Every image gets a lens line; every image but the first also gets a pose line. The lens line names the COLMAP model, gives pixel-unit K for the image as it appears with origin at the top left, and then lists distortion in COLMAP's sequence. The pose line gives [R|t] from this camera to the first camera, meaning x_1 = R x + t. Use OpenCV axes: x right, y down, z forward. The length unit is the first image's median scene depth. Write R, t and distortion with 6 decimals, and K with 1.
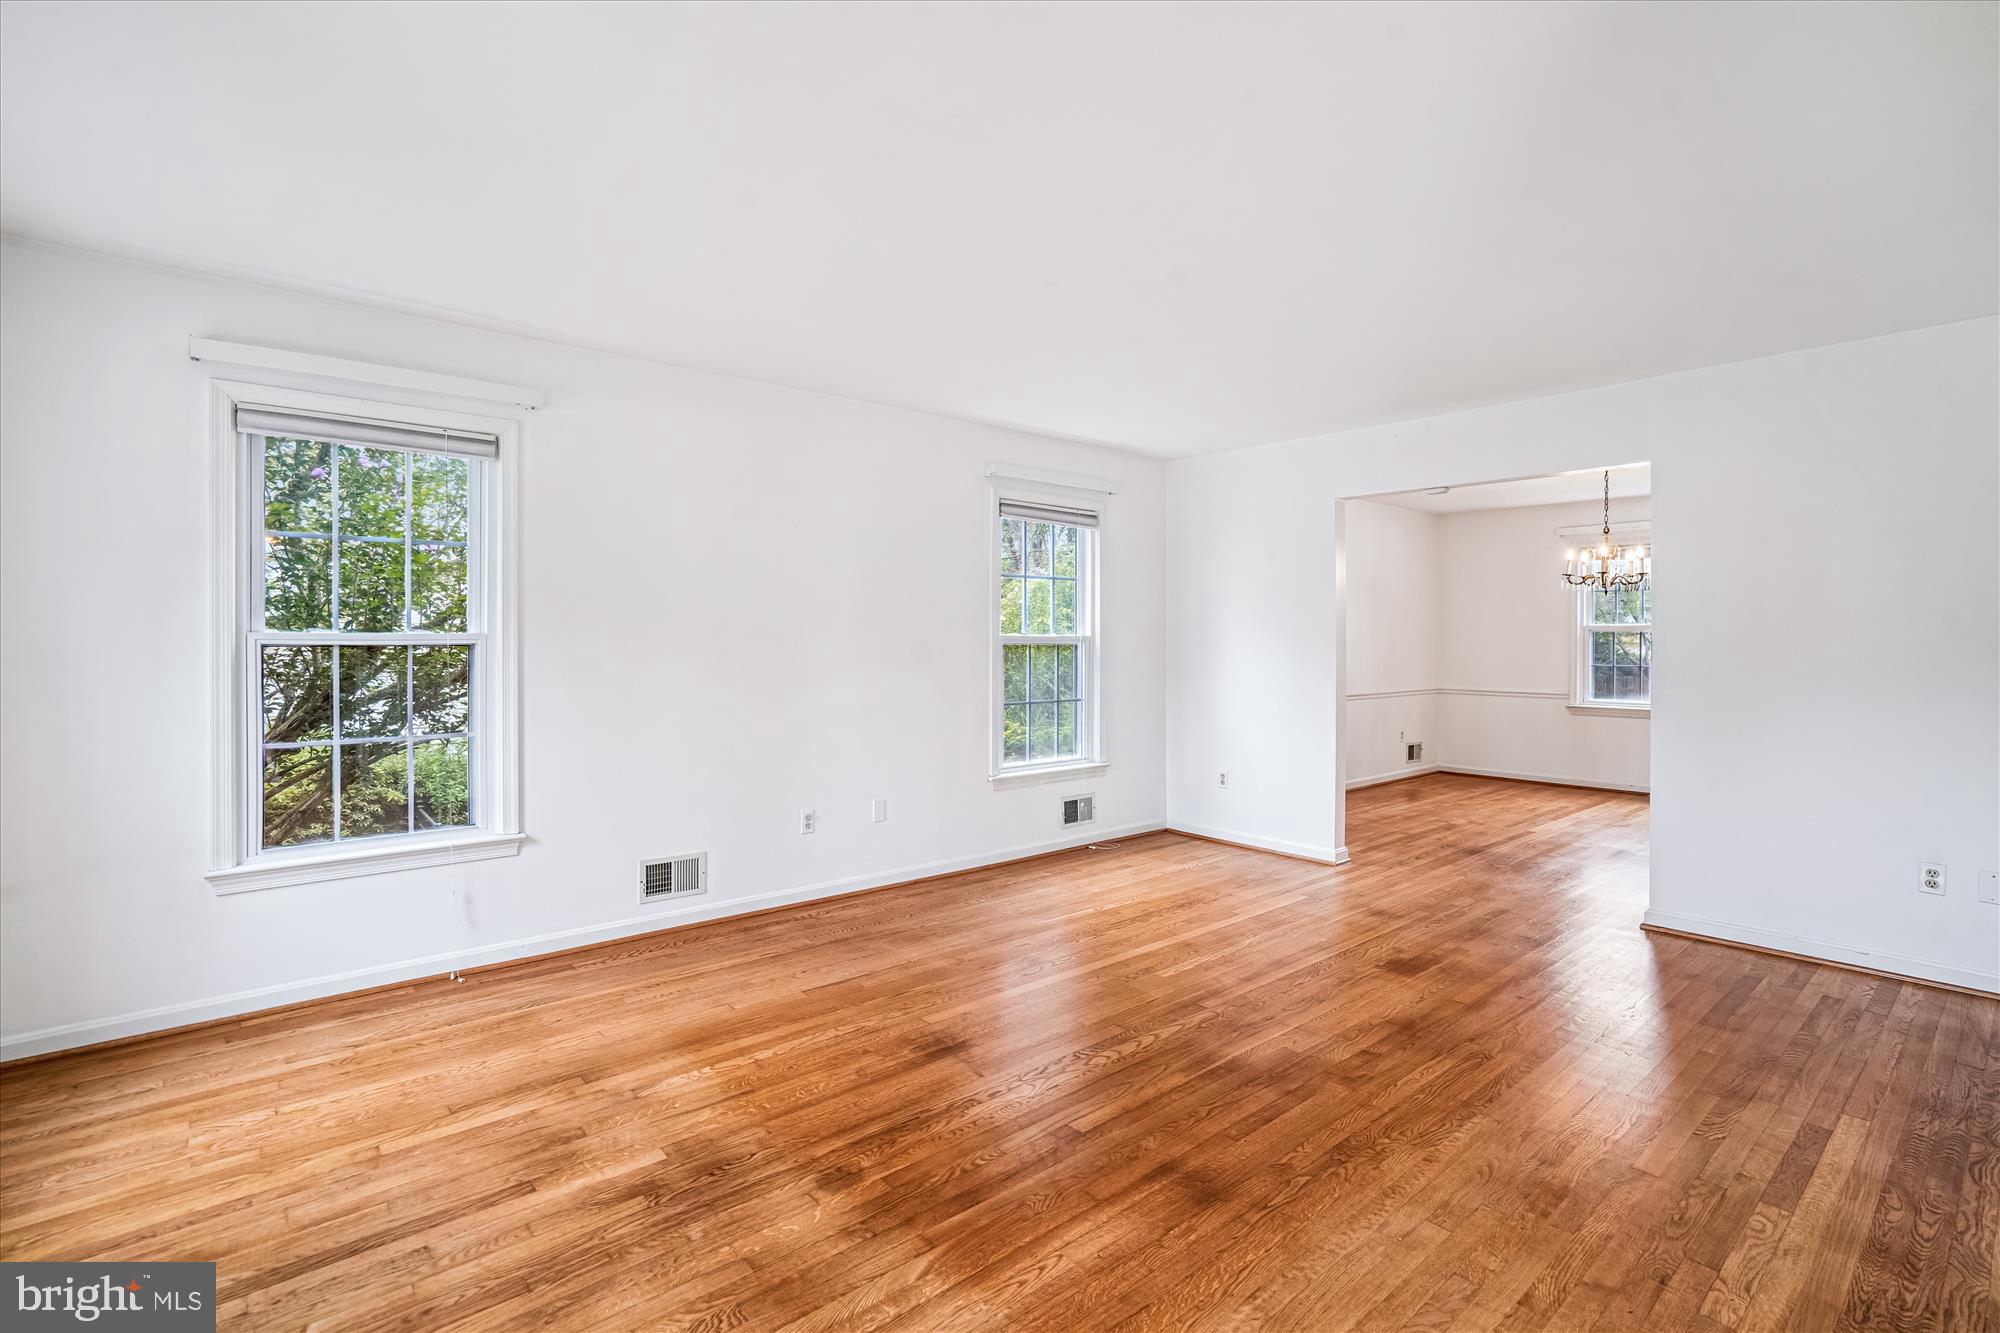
lens RADIAL K [[936.9, 0, 996.5], [0, 936.9, 646.7], [0, 0, 1]] dist [-0.049814, 0.021600]
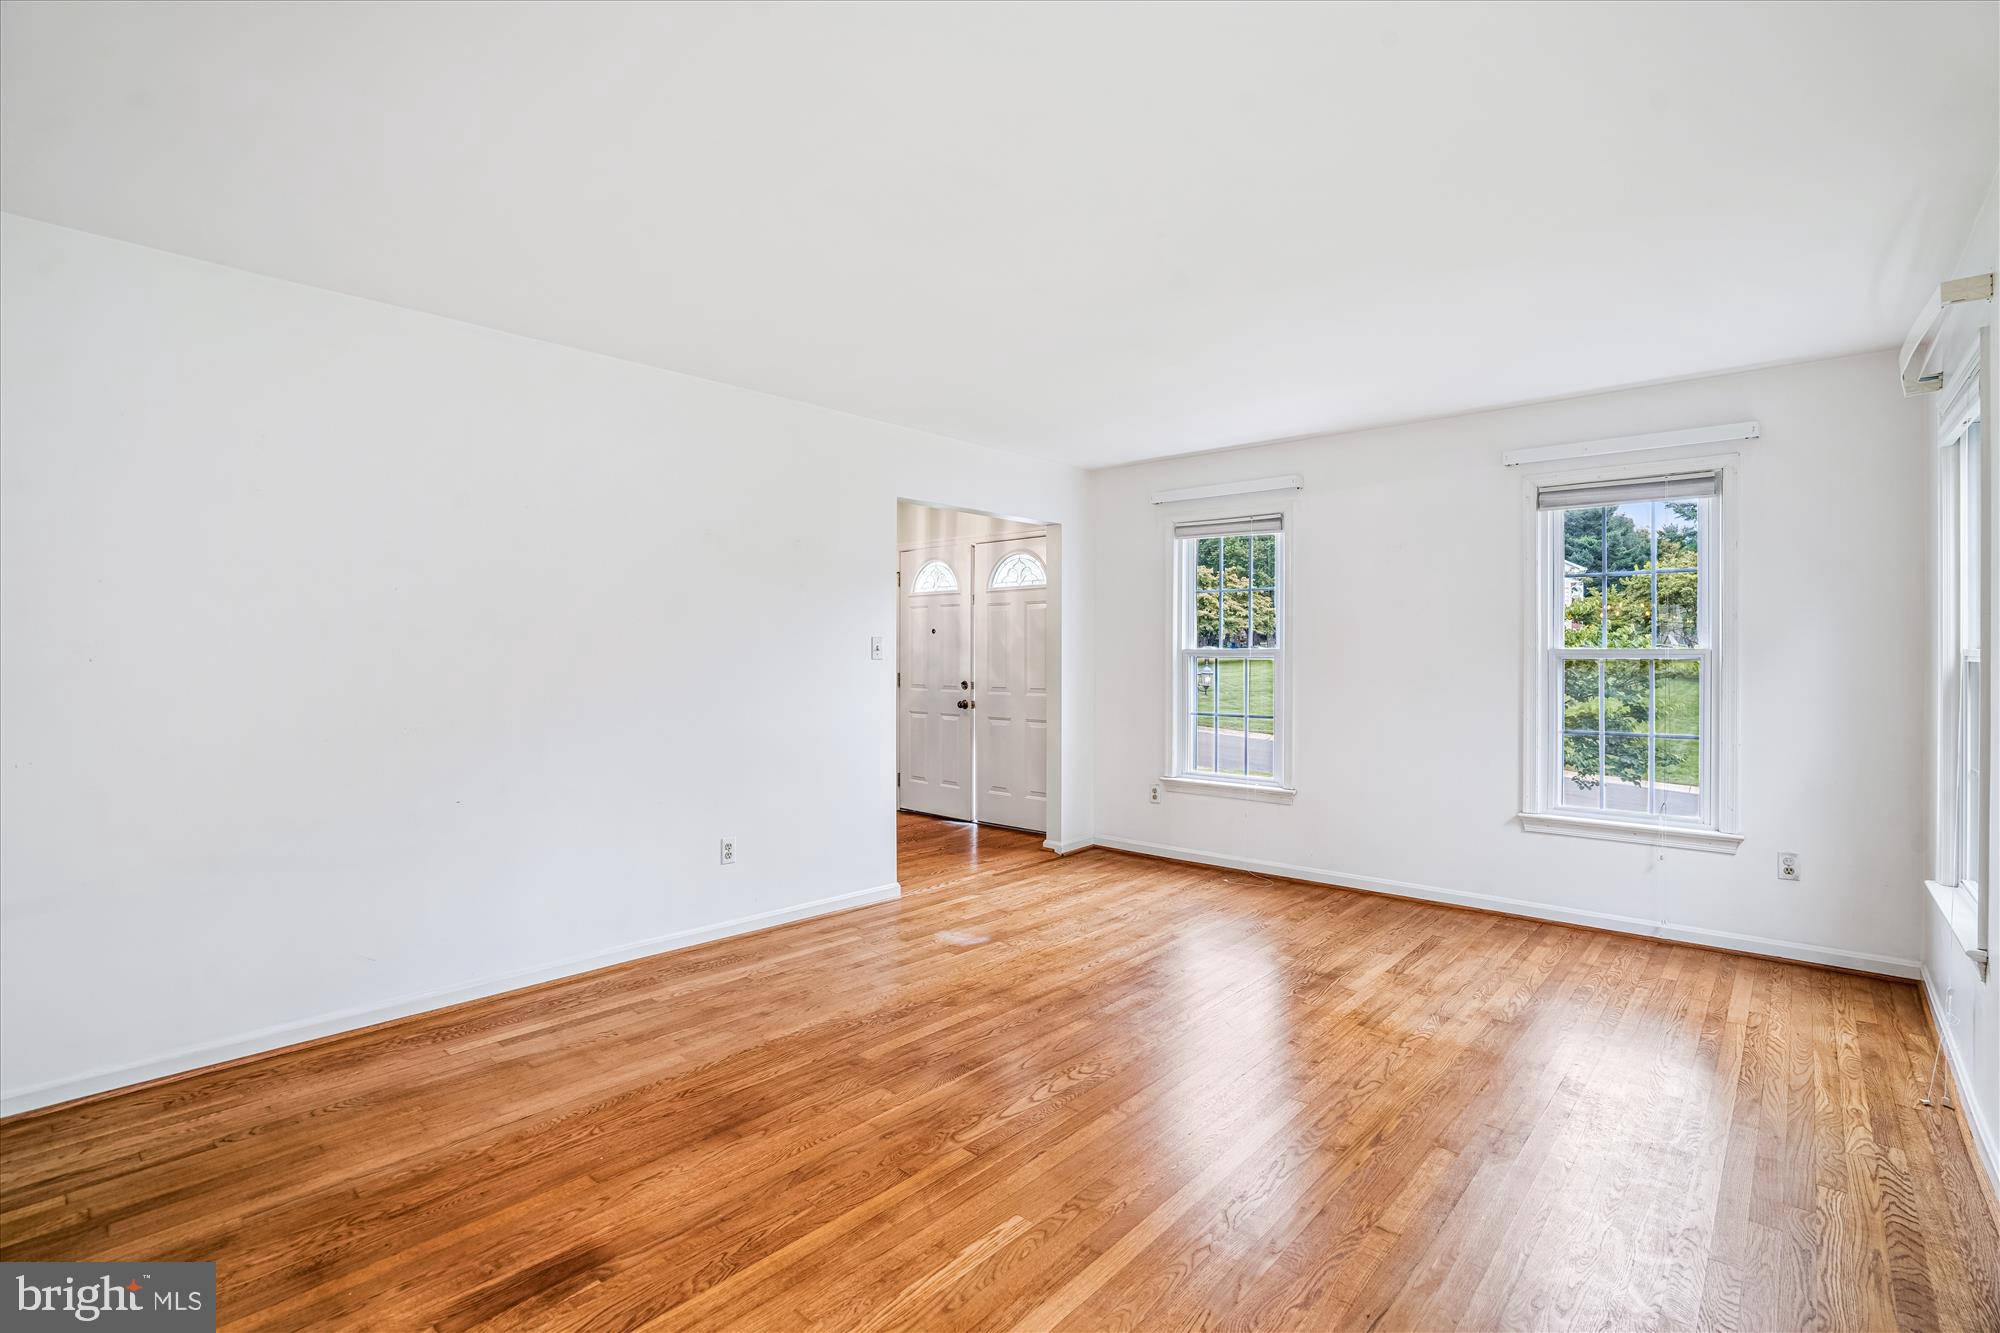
lens RADIAL K [[912.3, 0, 986.6], [0, 912.3, 663.1], [0, 0, 1]] dist [-0.064389, 0.024796]
pose [[-0.993407, -0.003196, -0.114594, 0.357760], [-0.005231, 0.999834, 0.017462, -0.013125], [0.114519, 0.017946, -0.993259, 2.090393]]
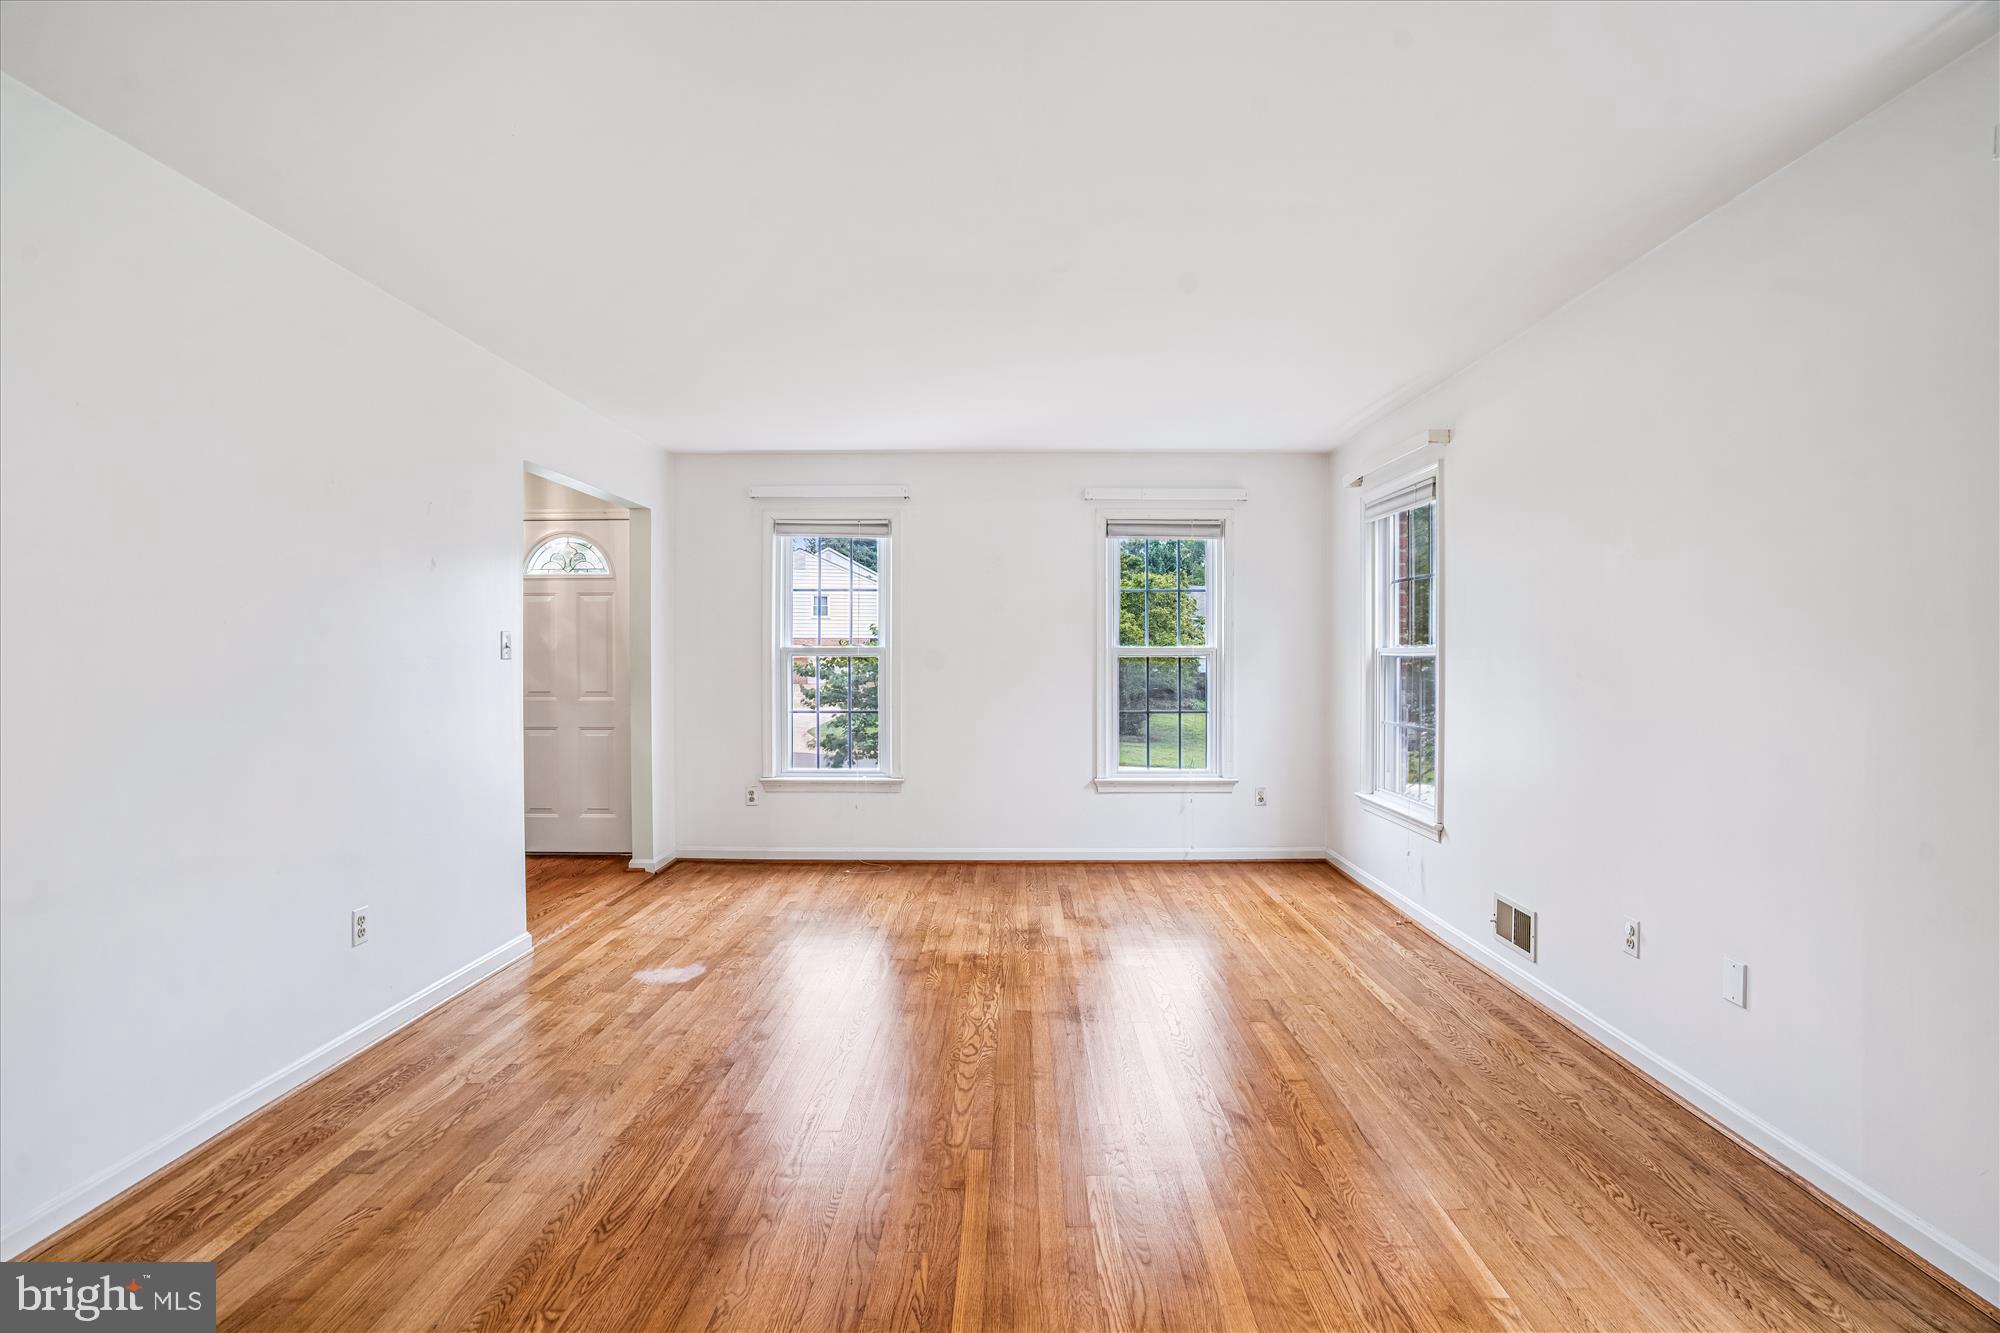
lens RADIAL K [[923.7, 0, 1000.0], [0, 923.7, 666.5], [0, 0, 1]] dist [-0.048903, 0.022716]
pose [[-0.667598, 0.008133, -0.744478, 0.916081], [-0.007574, 0.999814, 0.017715, -0.008259], [0.744483, 0.017465, -0.667412, 1.831117]]
